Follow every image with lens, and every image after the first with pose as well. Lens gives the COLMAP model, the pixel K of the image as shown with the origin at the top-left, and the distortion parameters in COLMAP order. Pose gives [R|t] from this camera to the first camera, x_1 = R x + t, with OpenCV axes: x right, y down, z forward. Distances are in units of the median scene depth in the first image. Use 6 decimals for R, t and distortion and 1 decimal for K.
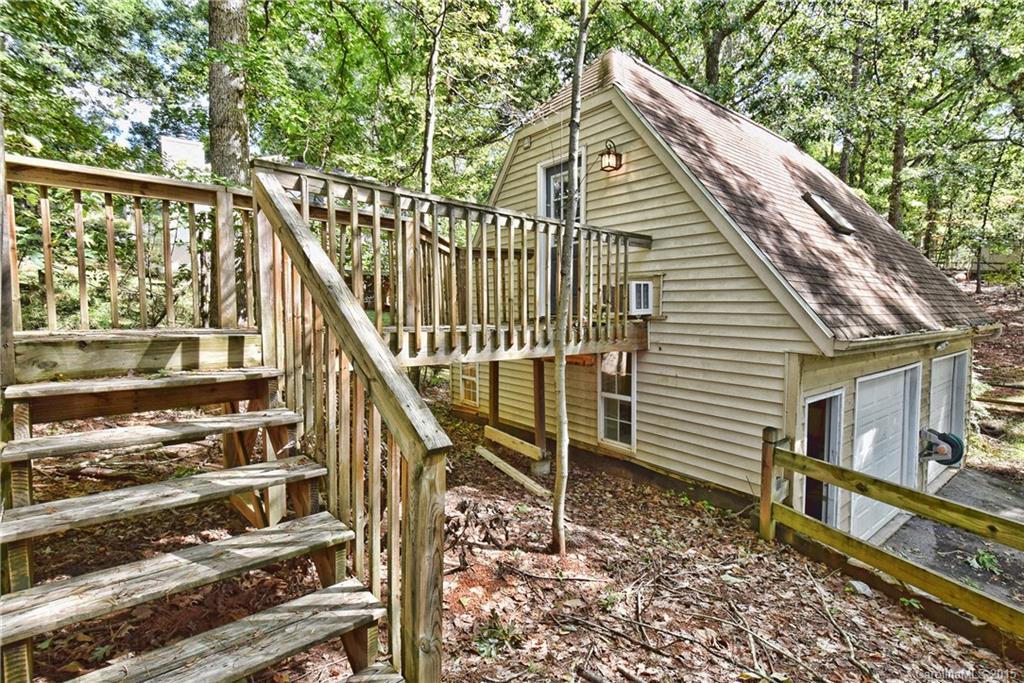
lens RADIAL K [[466.6, 0, 523.8], [0, 466.6, 343.6], [0, 0, 1]] dist [0.000933, -0.000163]
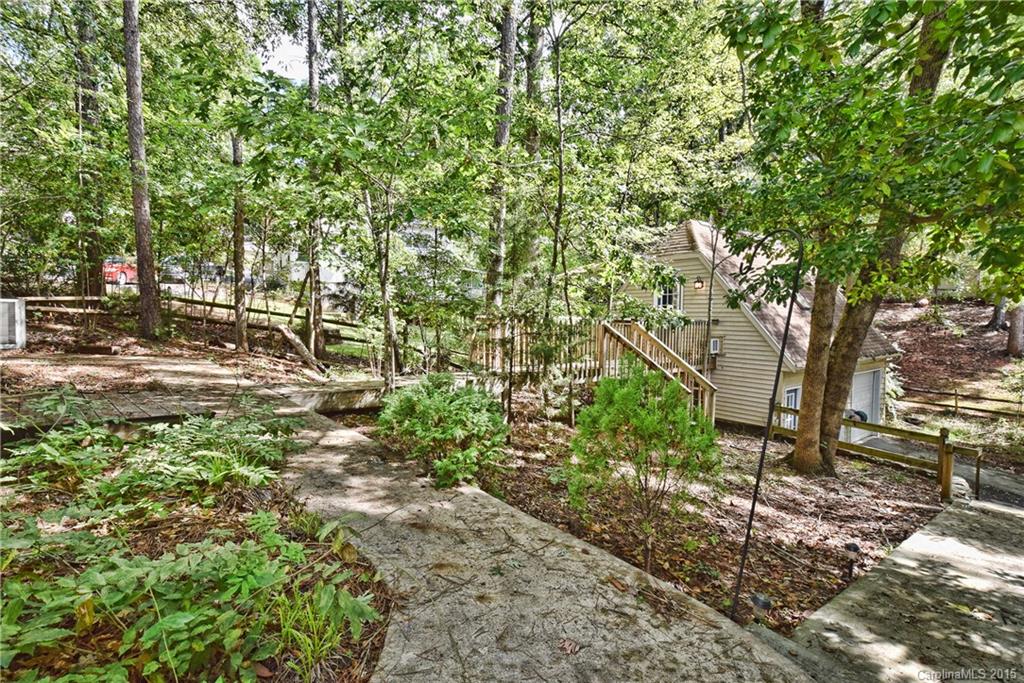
lens RADIAL K [[466.6, 0, 523.8], [0, 466.6, 343.6], [0, 0, 1]] dist [0.000933, -0.000163]
pose [[0.999865, 0.000815, 0.016383, -0.710718], [-0.000310, 0.999525, -0.030818, -0.037940], [-0.016400, 0.030809, 0.999391, -1.255370]]
